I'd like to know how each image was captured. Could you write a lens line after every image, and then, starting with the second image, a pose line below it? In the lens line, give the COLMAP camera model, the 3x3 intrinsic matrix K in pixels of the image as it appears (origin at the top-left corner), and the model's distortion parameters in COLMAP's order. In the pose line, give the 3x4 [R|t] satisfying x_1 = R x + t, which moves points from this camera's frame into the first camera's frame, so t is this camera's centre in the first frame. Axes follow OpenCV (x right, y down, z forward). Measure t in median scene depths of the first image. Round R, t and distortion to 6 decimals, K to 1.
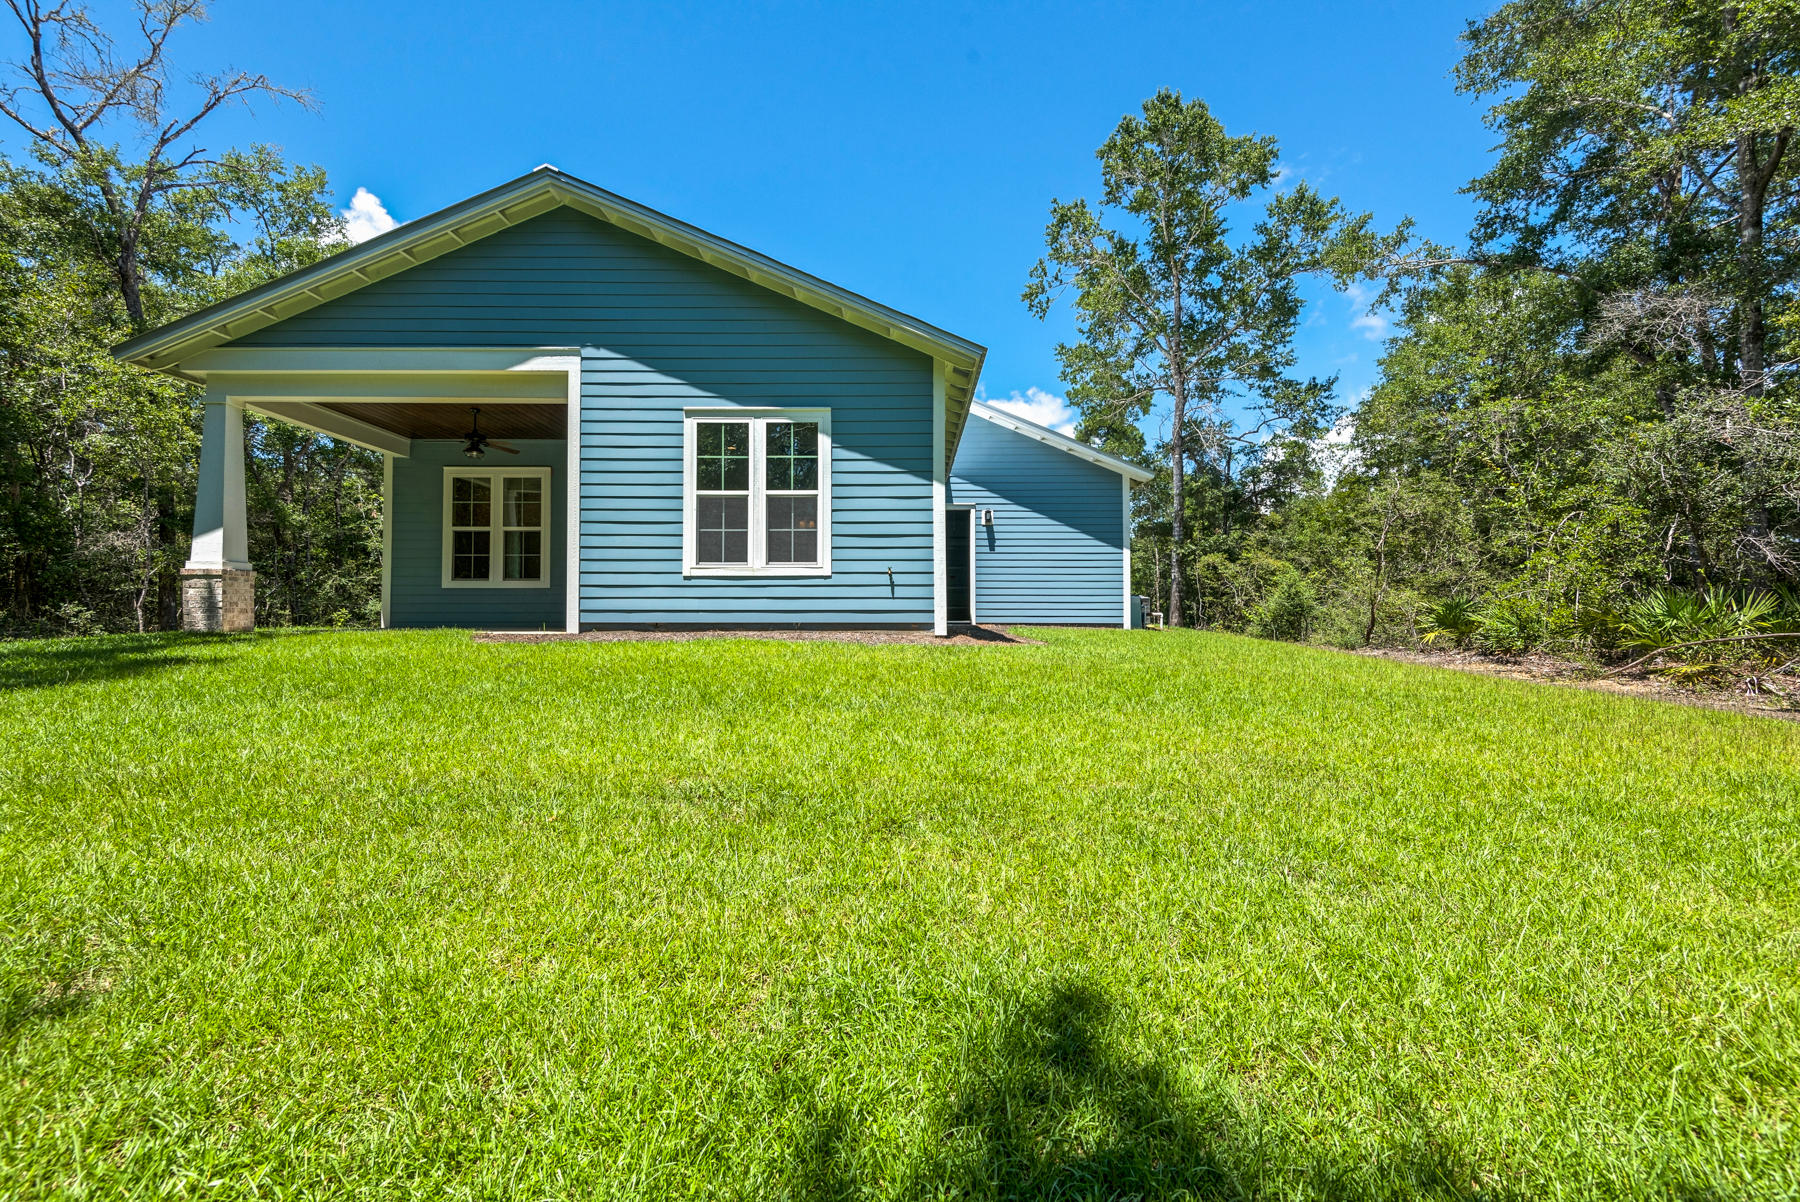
lens RADIAL K [[816.5, 0, 900.0], [0, 816.5, 601.0], [0, 0, 1]] dist [0.021467, -0.009797]
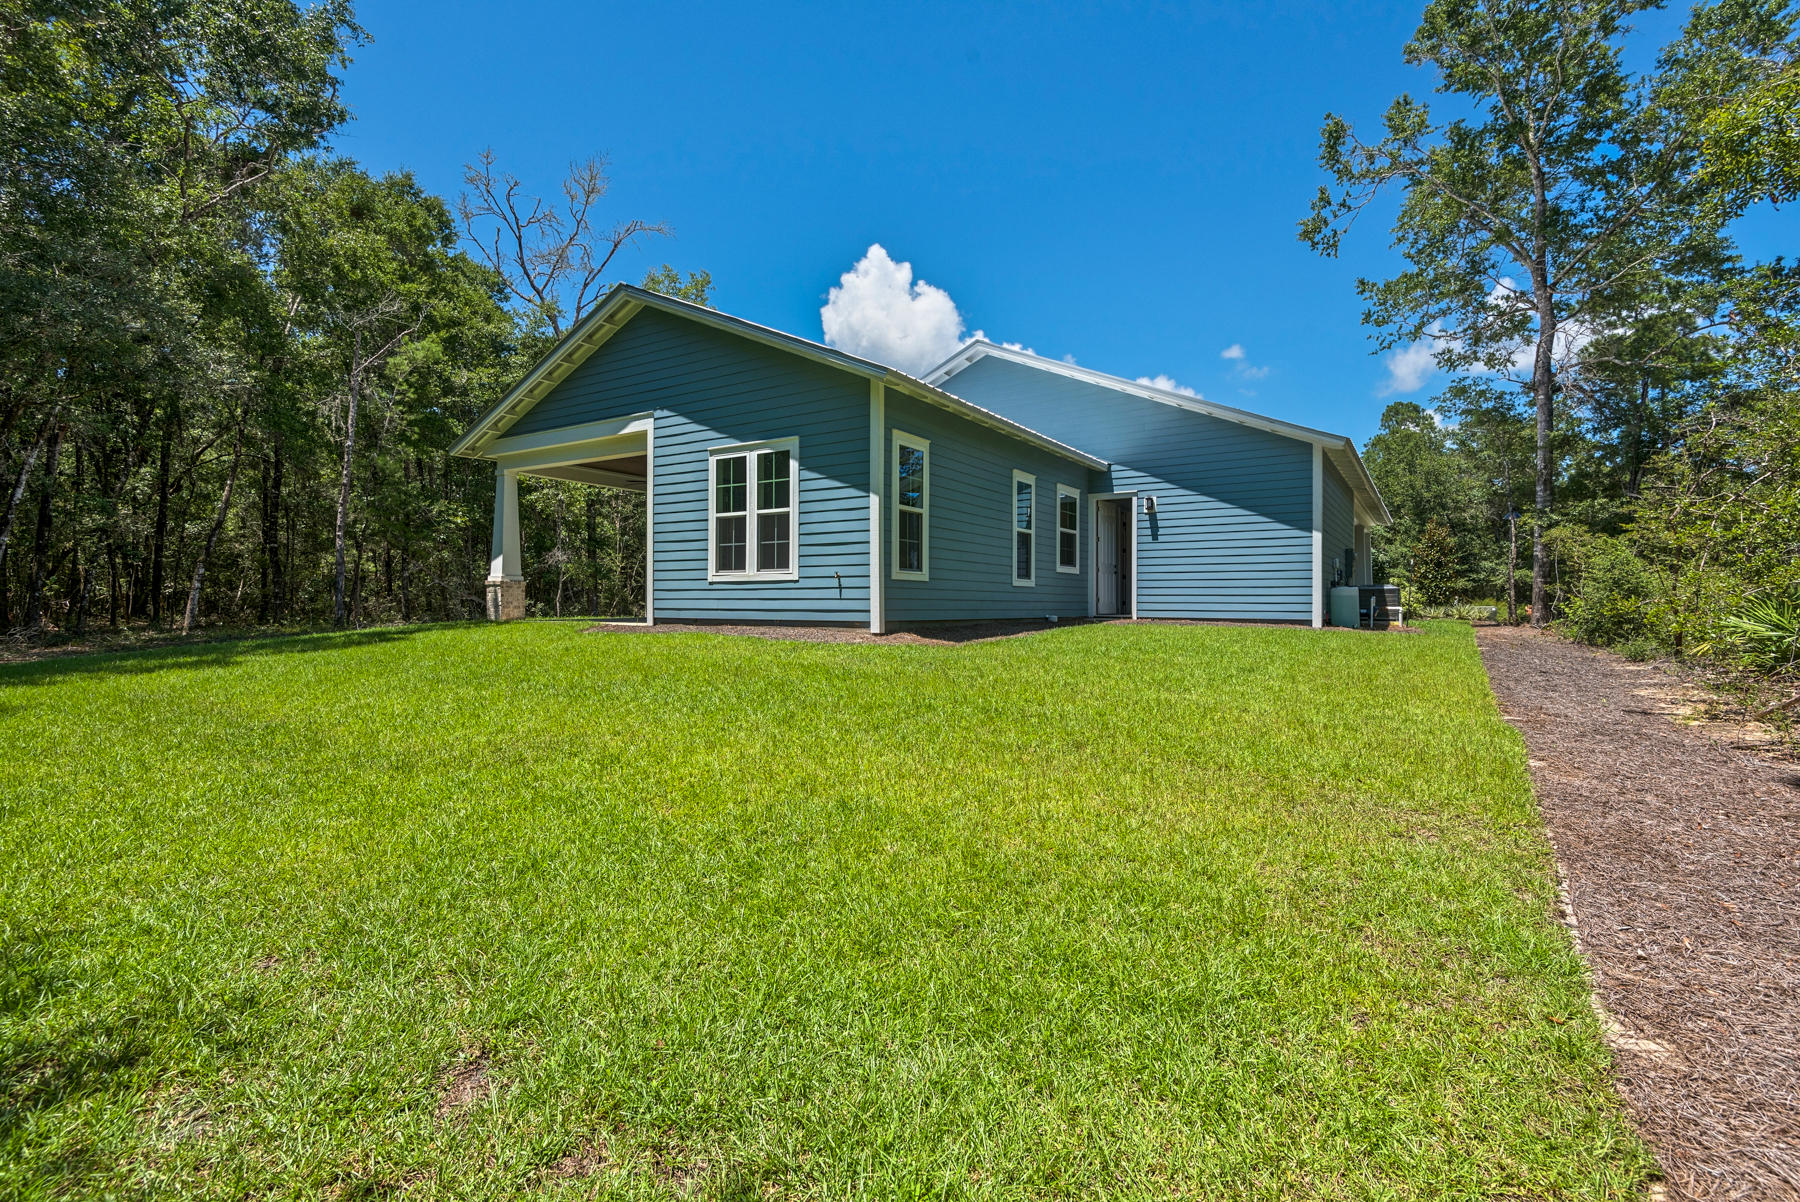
lens RADIAL K [[831.5, 0, 900.0], [0, 831.5, 601.0], [0, 0, 1]] dist [-0.001109, -0.000512]
pose [[0.839850, 0.001286, -0.542817, 0.681866], [0.009521, 0.999808, 0.017100, -0.019871], [0.542735, -0.019530, 0.839677, 0.077912]]
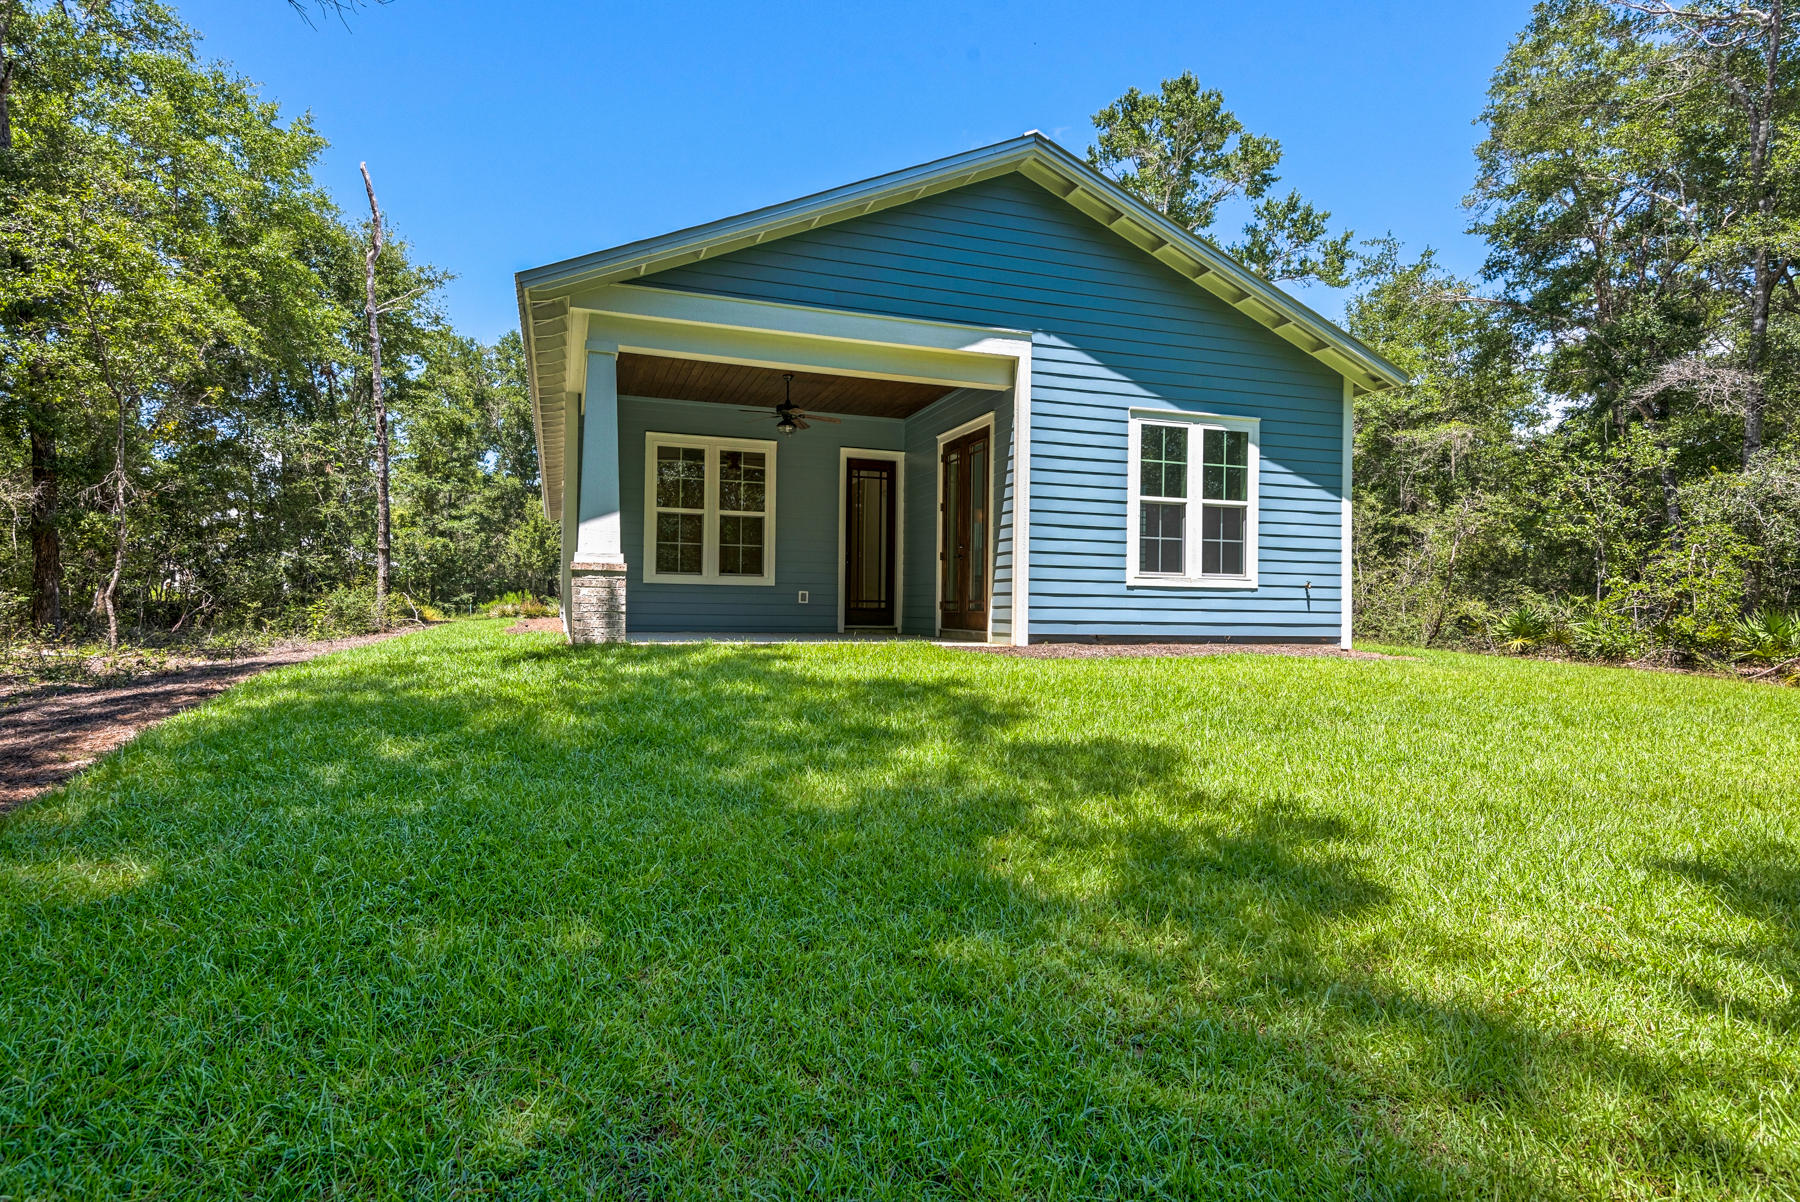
lens RADIAL K [[963.7, 0, 900.0], [0, 963.7, 601.0], [0, 0, 1]] dist [0.024652, 0.000021]
pose [[0.949007, 0.017457, 0.314771, -0.862204], [-0.022725, 0.999656, 0.013073, -0.021154], [-0.314435, -0.019560, 0.949078, 0.022103]]
